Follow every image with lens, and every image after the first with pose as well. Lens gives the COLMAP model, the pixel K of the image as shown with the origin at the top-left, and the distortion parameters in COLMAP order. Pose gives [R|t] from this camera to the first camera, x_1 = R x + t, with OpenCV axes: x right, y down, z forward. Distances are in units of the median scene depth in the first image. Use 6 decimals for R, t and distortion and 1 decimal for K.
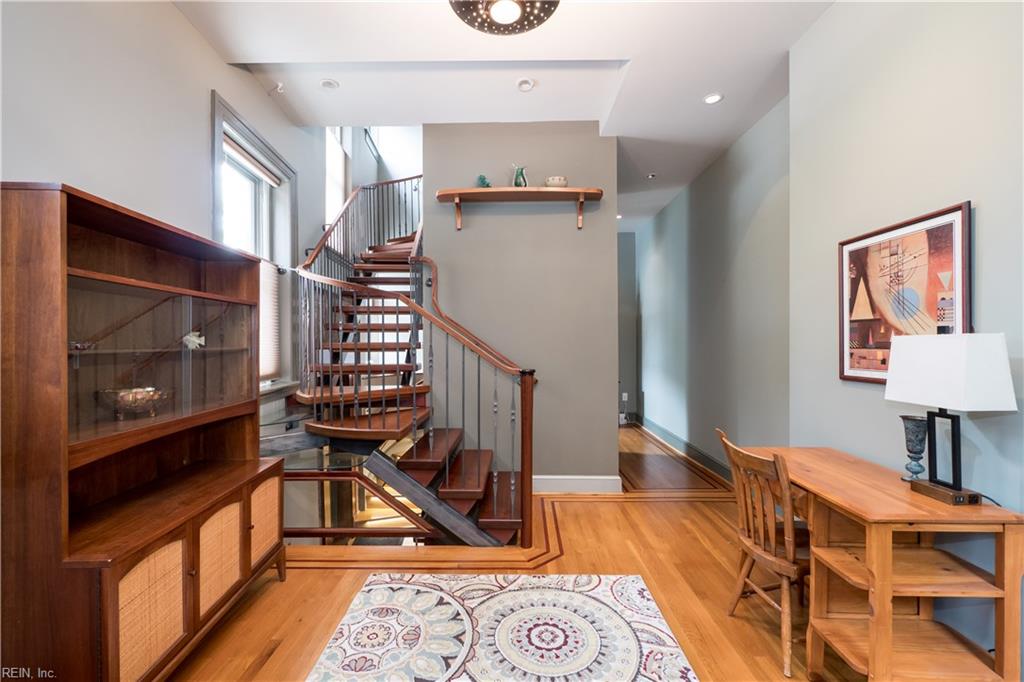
lens RADIAL K [[436.5, 0, 508.7], [0, 436.5, 339.7], [0, 0, 1]] dist [-0.001350, -0.000054]
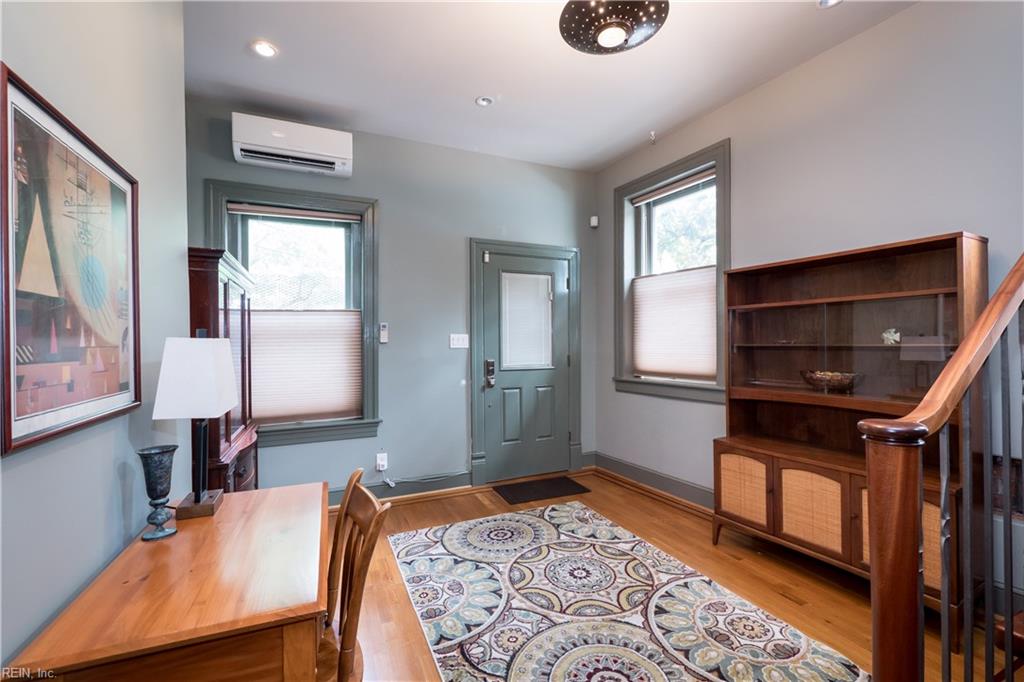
lens RADIAL K [[436.5, 0, 509.8], [0, 436.5, 343.1], [0, 0, 1]] dist [-0.001350, -0.000054]
pose [[-0.908004, 0.011221, -0.418812, 0.618792], [0.014367, 0.999887, -0.004359, 0.009822], [0.418716, -0.009975, -0.908063, 1.702187]]
